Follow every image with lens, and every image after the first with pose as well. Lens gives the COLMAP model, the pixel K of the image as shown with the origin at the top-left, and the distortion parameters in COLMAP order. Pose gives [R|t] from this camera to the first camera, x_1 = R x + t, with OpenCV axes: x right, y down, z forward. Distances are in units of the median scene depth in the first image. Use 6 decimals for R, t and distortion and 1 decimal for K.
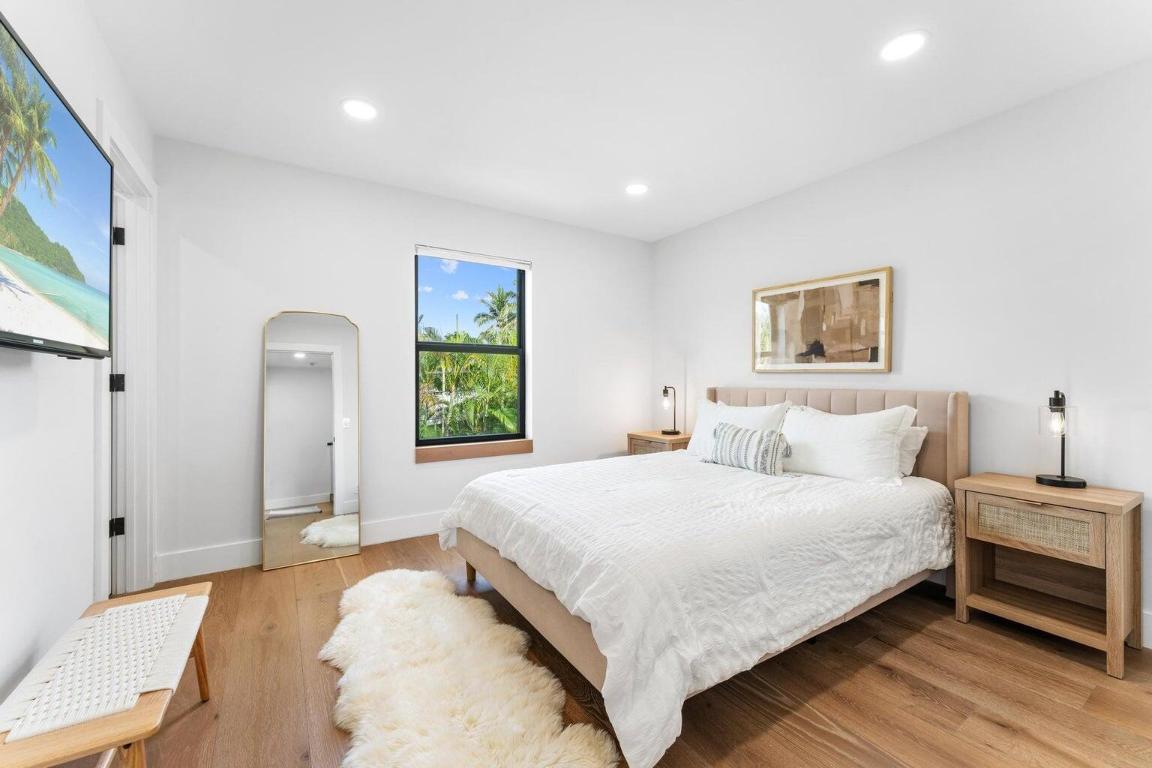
lens RADIAL K [[479.9, 0, 573.4], [0, 479.9, 363.9], [0, 0, 1]] dist [0.001399, 0.000427]
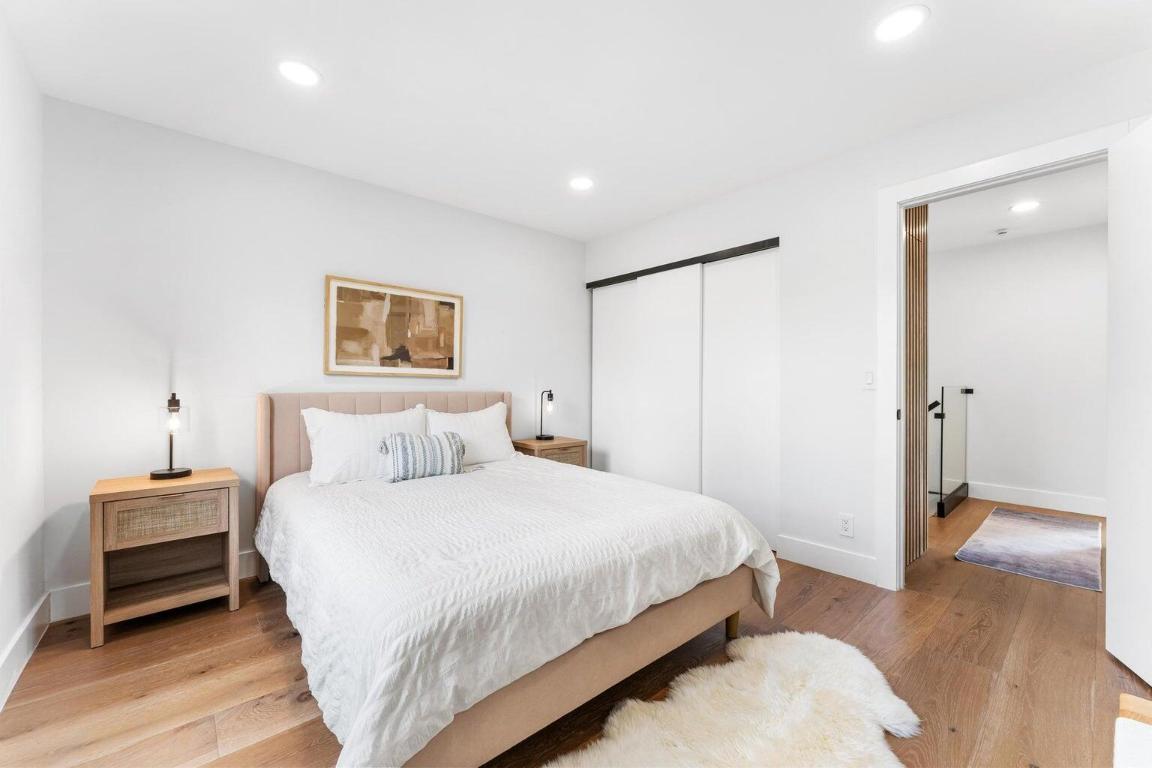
lens RADIAL K [[443.7, 0, 571.4], [0, 443.7, 389.9], [0, 0, 1]] dist [-0.000335, -0.000020]
pose [[-0.148301, -0.010823, 0.988883, -0.487553], [-0.036509, 0.999318, 0.005462, 0.027531], [-0.988268, -0.035294, -0.148595, 0.750302]]
